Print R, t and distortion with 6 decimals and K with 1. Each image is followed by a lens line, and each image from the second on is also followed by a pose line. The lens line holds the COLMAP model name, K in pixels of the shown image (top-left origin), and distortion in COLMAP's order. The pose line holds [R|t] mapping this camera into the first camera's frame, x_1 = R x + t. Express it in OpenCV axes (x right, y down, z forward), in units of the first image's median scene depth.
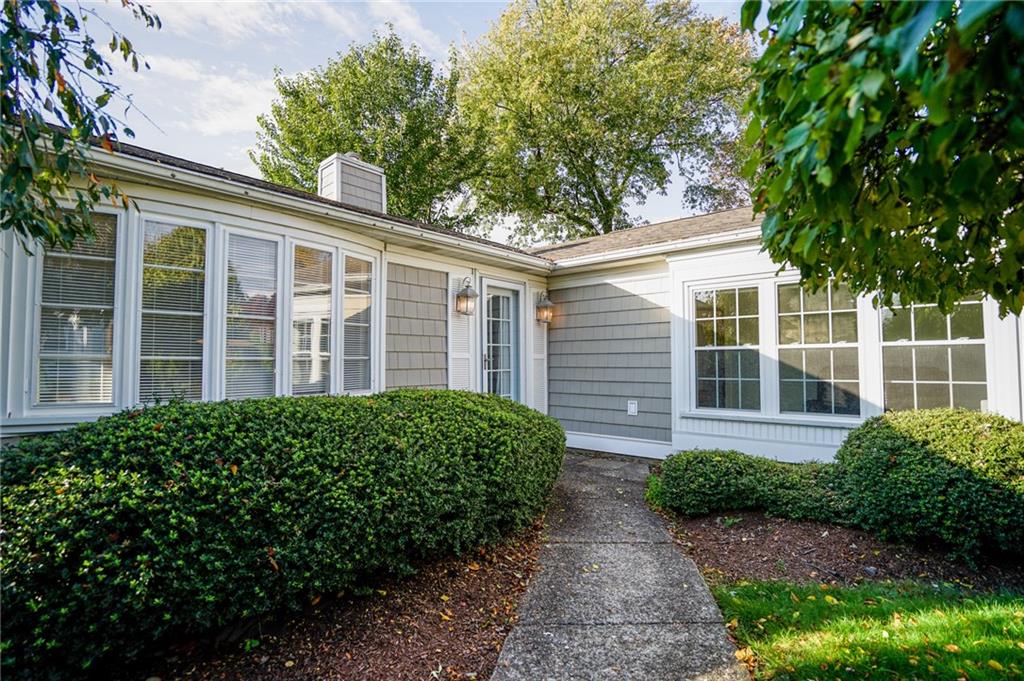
lens RADIAL K [[491.5, 0, 516.6], [0, 491.5, 352.6], [0, 0, 1]] dist [-0.061784, 0.026456]
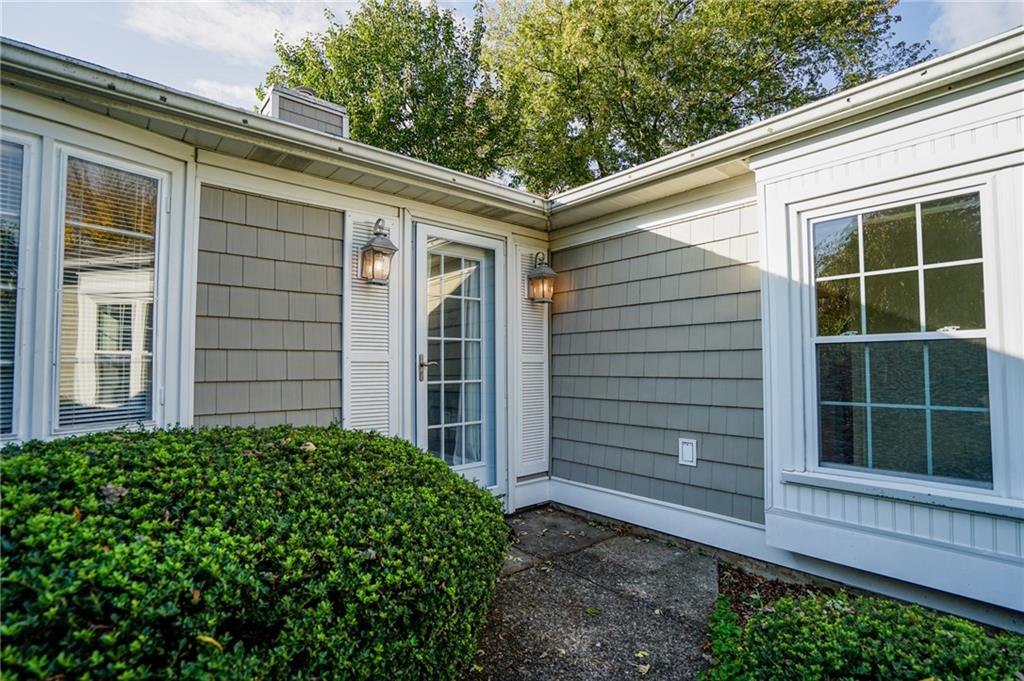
lens RADIAL K [[491.5, 0, 516.6], [0, 491.5, 352.6], [0, 0, 1]] dist [-0.061784, 0.026456]
pose [[0.989218, -0.004607, -0.146376, 0.124702], [0.003520, 0.999964, -0.007681, 0.005679], [0.146407, 0.007083, 0.989199, 0.422026]]
